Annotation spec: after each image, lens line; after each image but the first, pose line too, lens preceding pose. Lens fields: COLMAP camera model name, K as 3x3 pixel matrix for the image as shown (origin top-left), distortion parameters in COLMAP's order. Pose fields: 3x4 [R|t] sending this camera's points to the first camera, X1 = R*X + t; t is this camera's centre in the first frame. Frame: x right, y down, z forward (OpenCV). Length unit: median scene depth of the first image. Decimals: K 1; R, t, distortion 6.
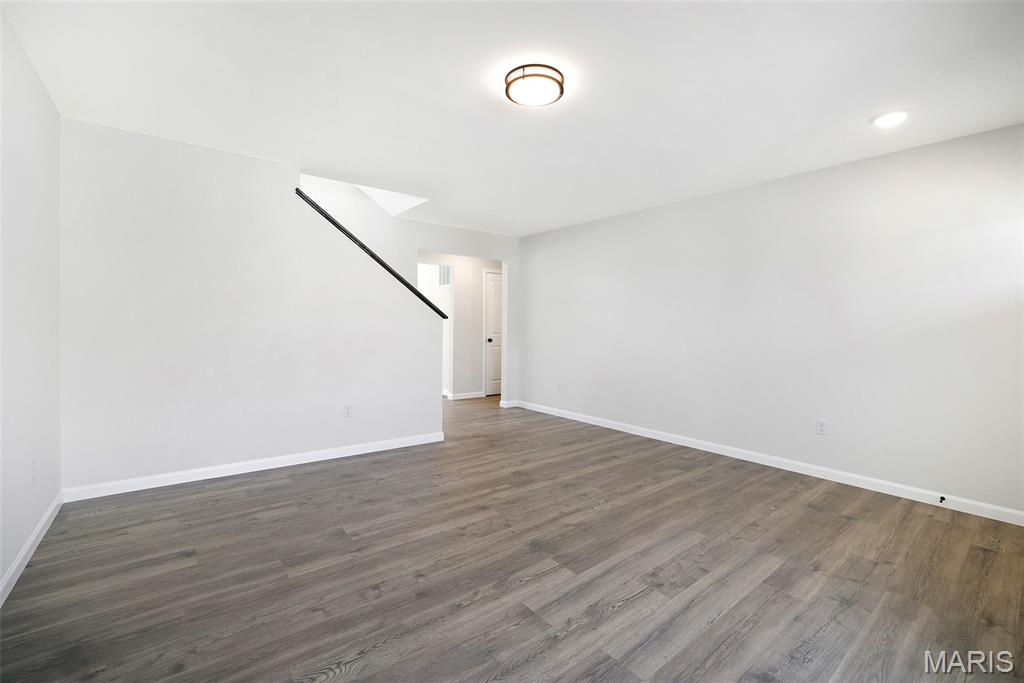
lens RADIAL K [[426.0, 0, 512.0], [0, 426.0, 341.5], [0, 0, 1]] dist [-0.013758, 0.000172]
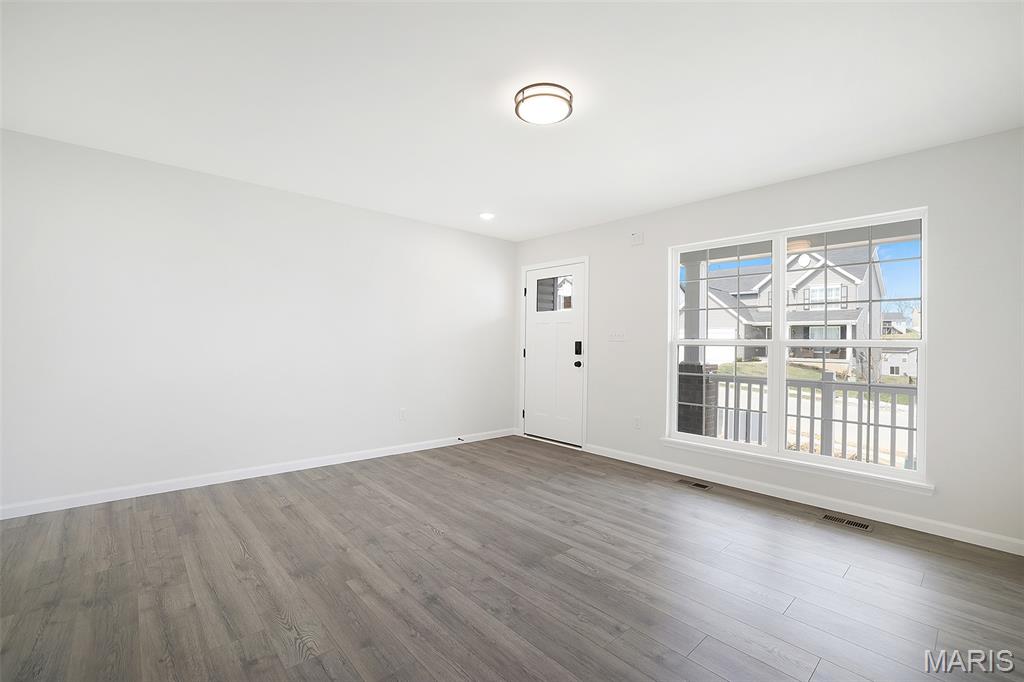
lens RADIAL K [[440.3, 0, 516.5], [0, 440.3, 337.0], [0, 0, 1]] dist [-0.028989, 0.000710]
pose [[-0.066271, 0.004873, 0.997790, -0.843299], [0.013479, 0.999901, -0.003988, -0.031641], [-0.997711, 0.013185, -0.066330, 0.976670]]
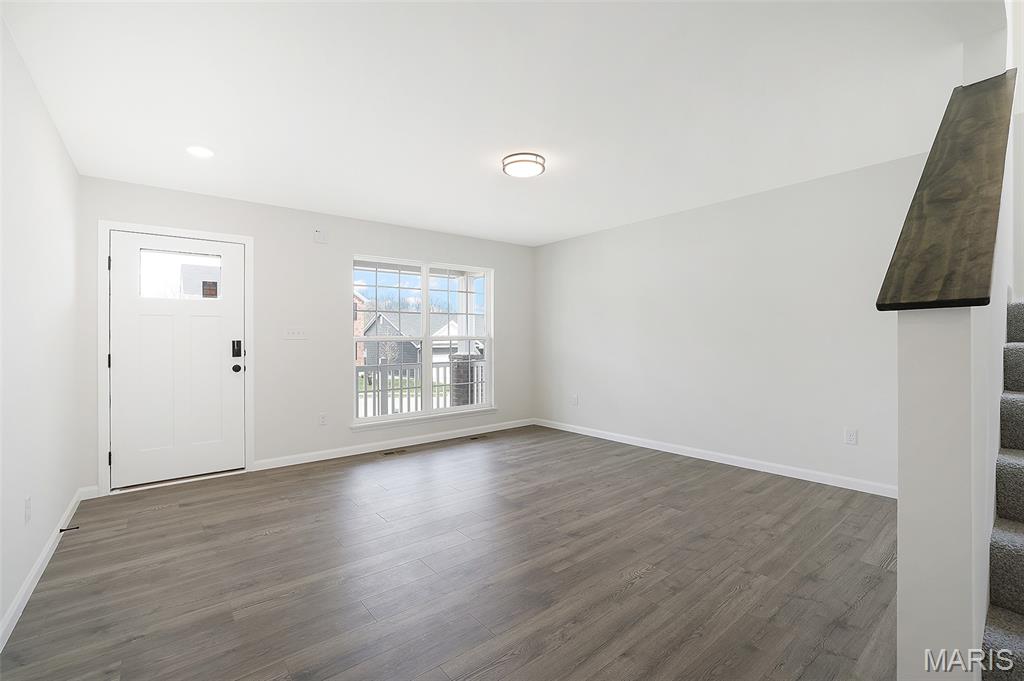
lens RADIAL K [[436.0, 0, 505.5], [0, 436.0, 335.2], [0, 0, 1]] dist [-0.019970, 0.000186]
pose [[-0.999986, -0.004820, 0.002097, 0.088537], [-0.004768, 0.999698, 0.024096, -0.076048], [-0.002212, 0.024085, -0.999707, 2.098651]]
